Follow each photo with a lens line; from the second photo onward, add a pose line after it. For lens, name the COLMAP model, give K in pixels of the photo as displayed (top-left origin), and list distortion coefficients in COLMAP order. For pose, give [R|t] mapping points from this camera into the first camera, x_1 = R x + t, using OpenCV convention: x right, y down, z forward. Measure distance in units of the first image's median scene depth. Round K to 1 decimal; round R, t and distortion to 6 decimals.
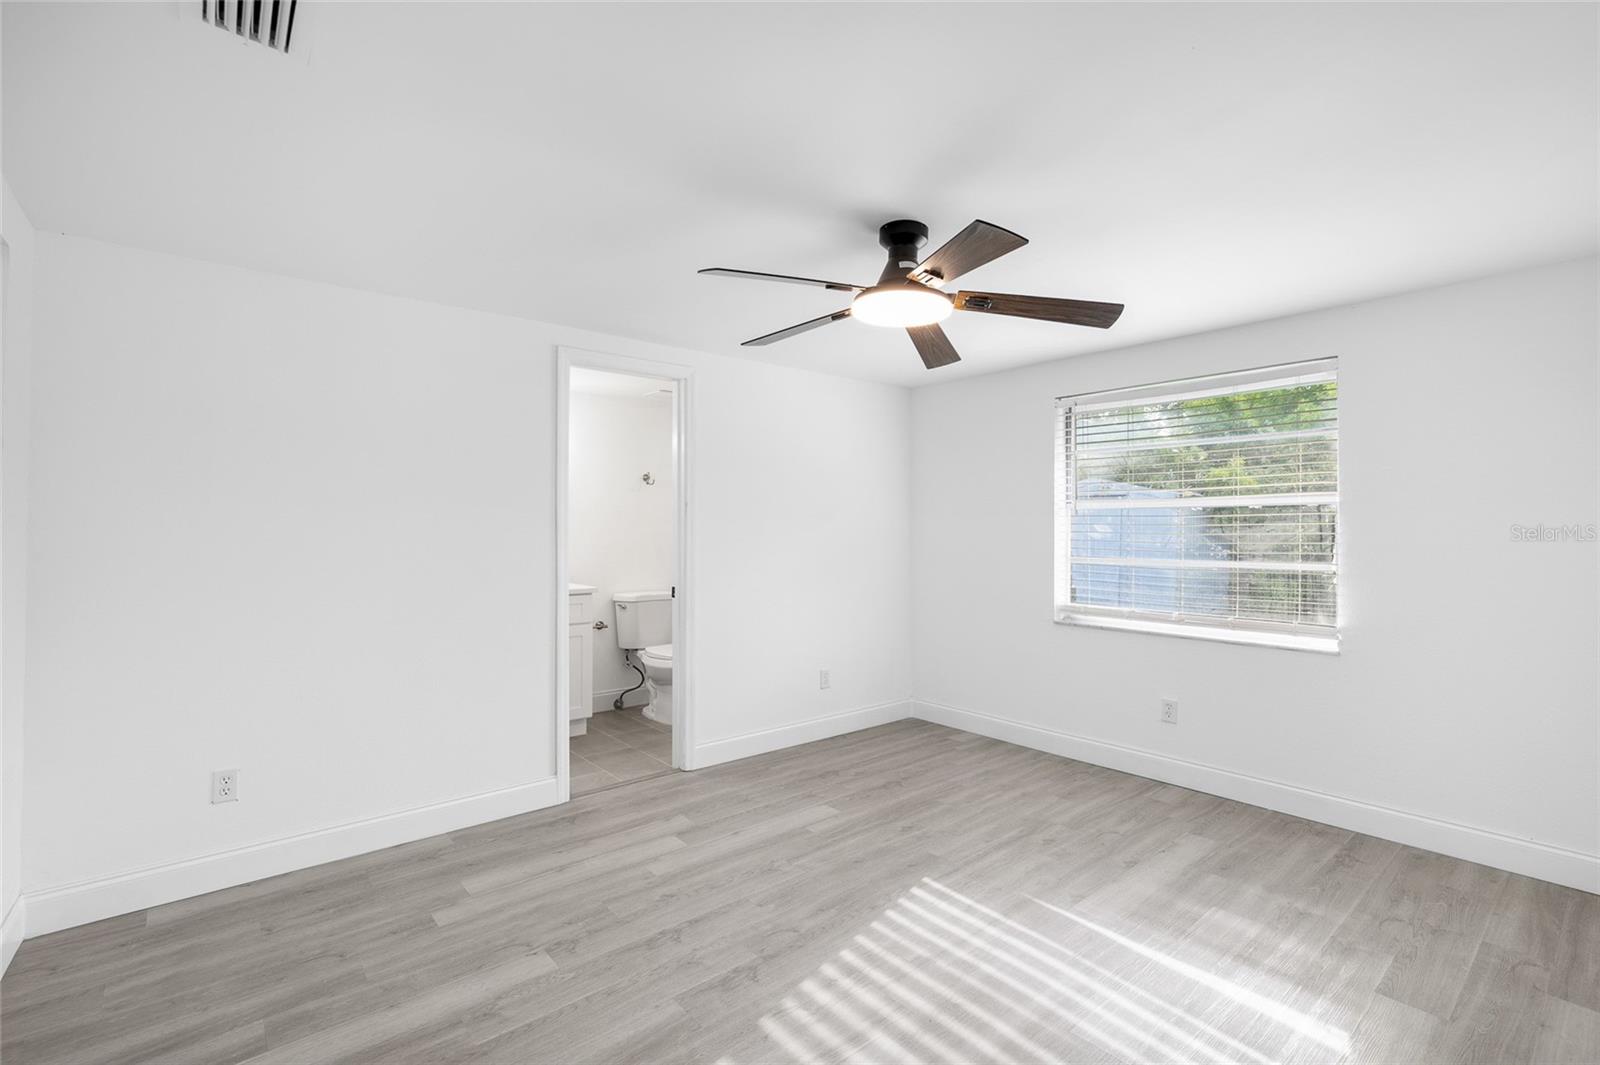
lens RADIAL K [[716.2, 0, 802.8], [0, 716.2, 536.3], [0, 0, 1]] dist [-0.008138, 0.000365]
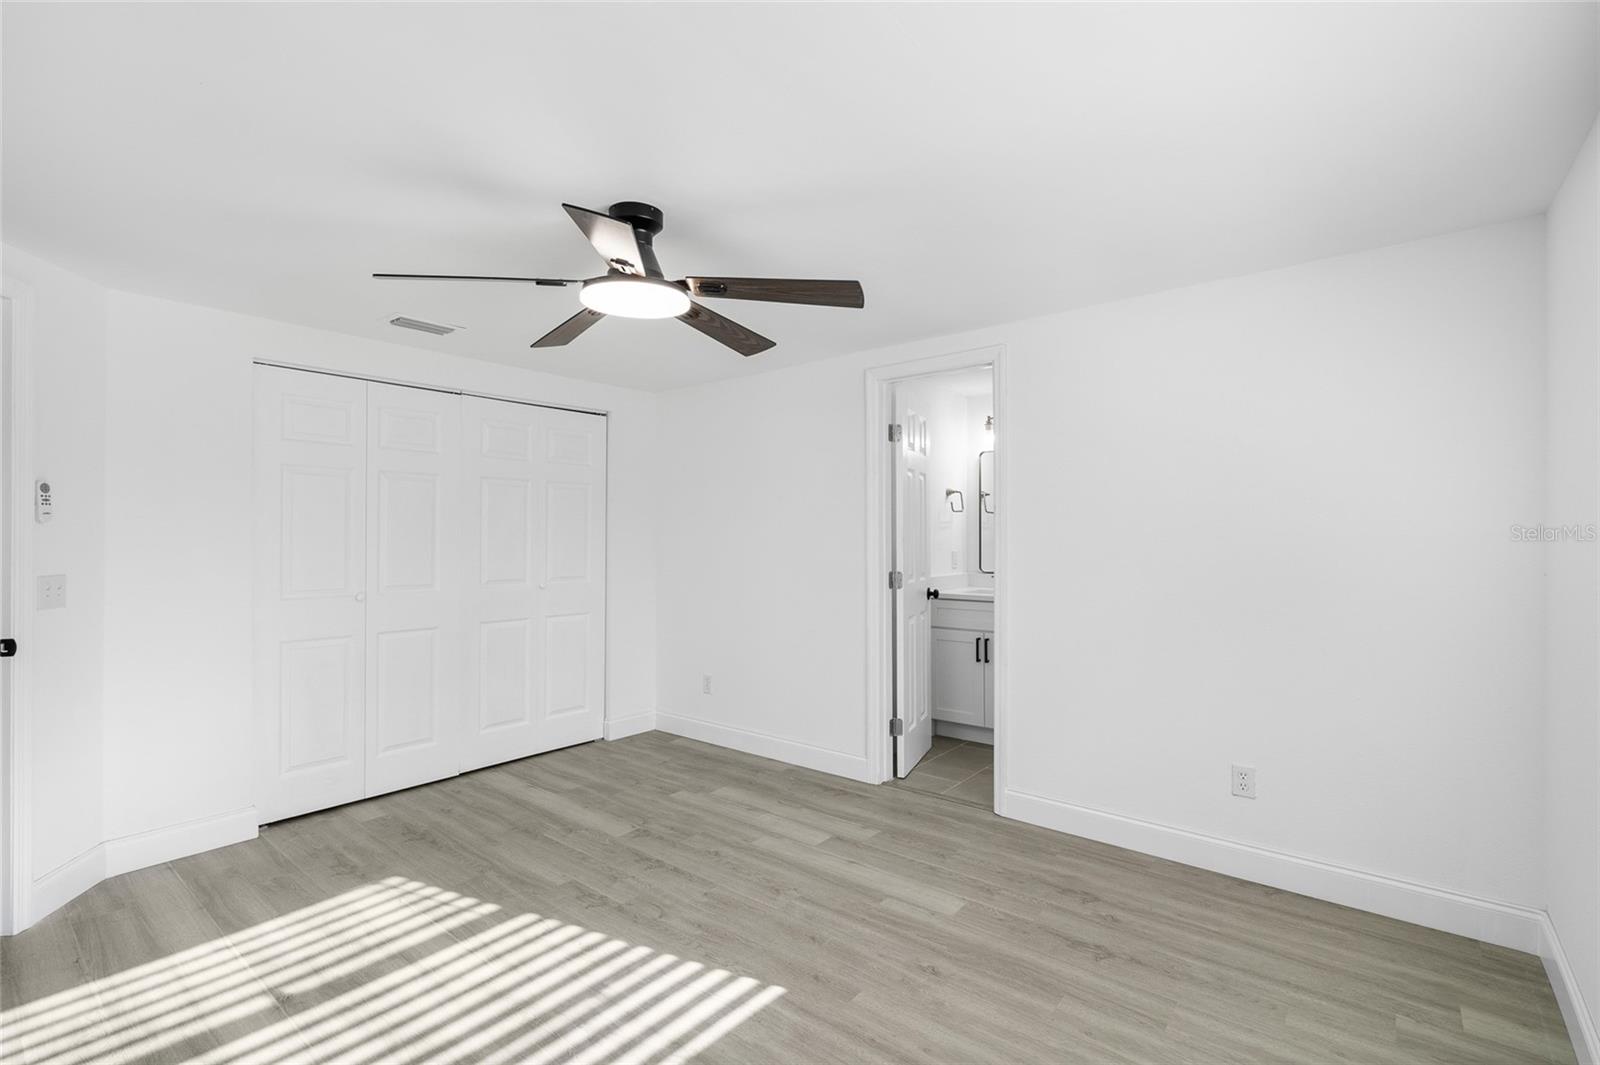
lens RADIAL K [[716.2, 0, 802.8], [0, 716.2, 536.3], [0, 0, 1]] dist [-0.008138, 0.000365]
pose [[0.191810, 0.002343, -0.981429, 0.875521], [-0.003321, 0.999993, 0.001738, -0.014186], [0.981426, 0.002926, 0.191816, 0.815099]]
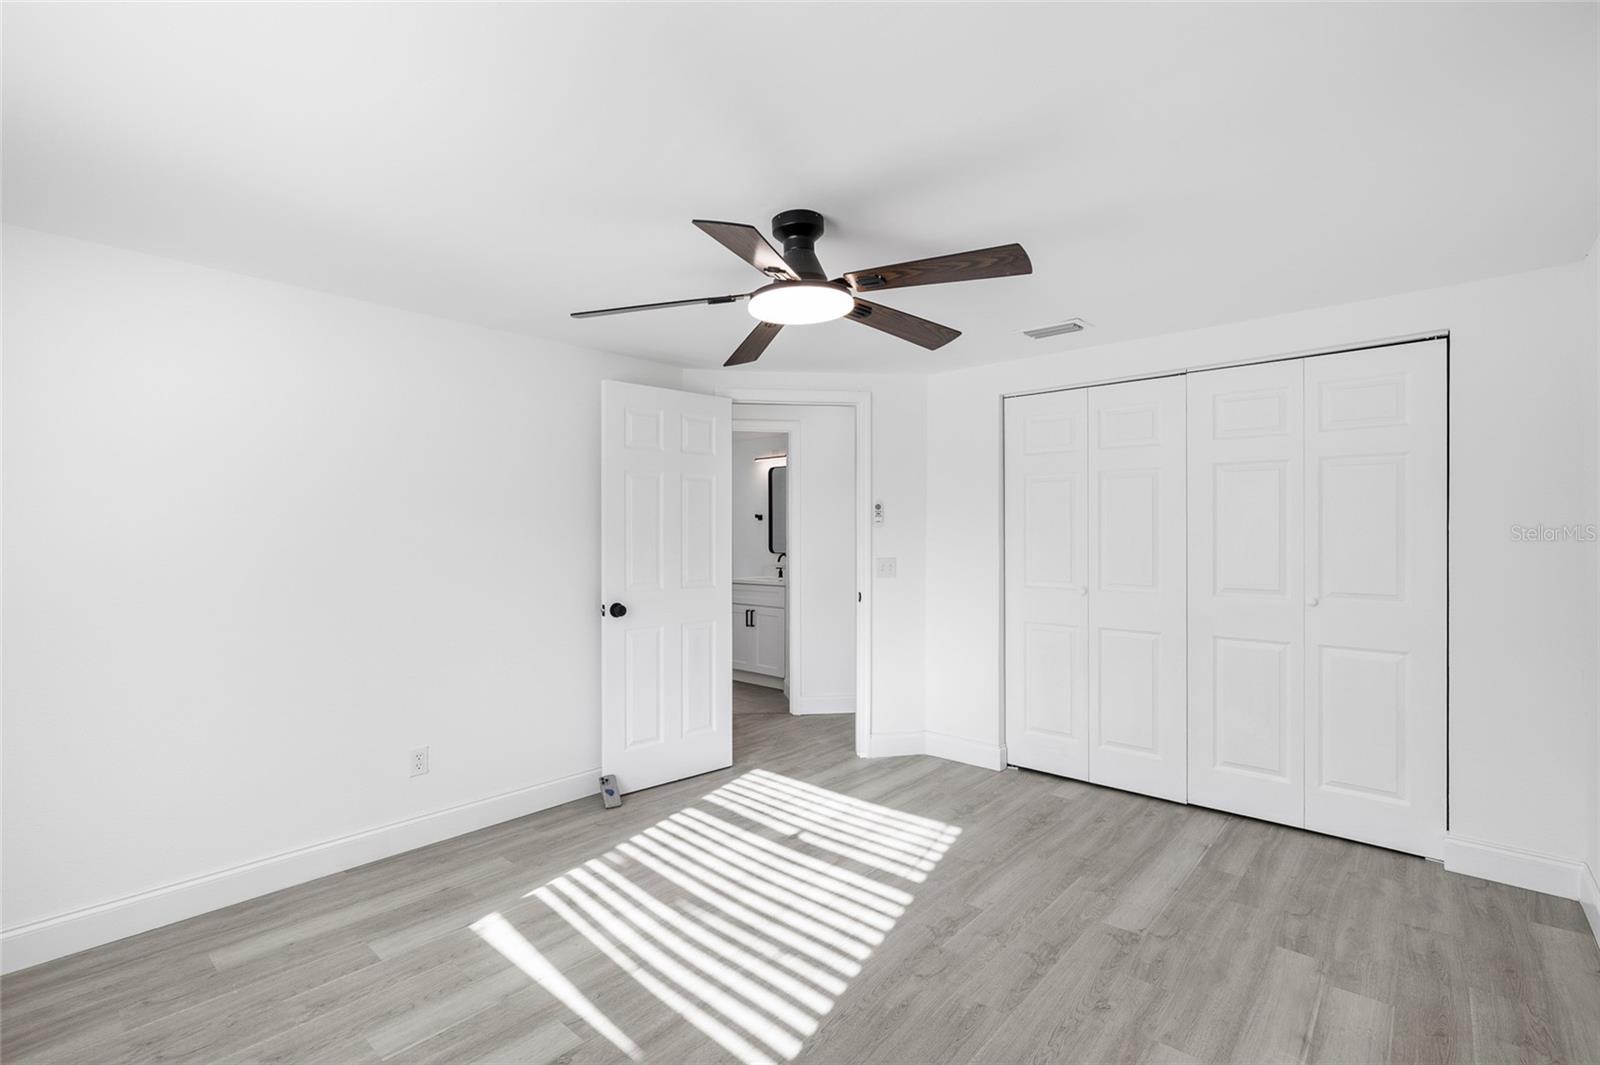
lens RADIAL K [[716.2, 0, 802.8], [0, 716.2, 536.3], [0, 0, 1]] dist [-0.008138, 0.000365]
pose [[-0.989270, 0.005216, -0.146007, 0.221120], [0.004348, 0.999971, 0.006270, -0.017018], [0.146036, 0.005568, -0.989264, 1.535960]]
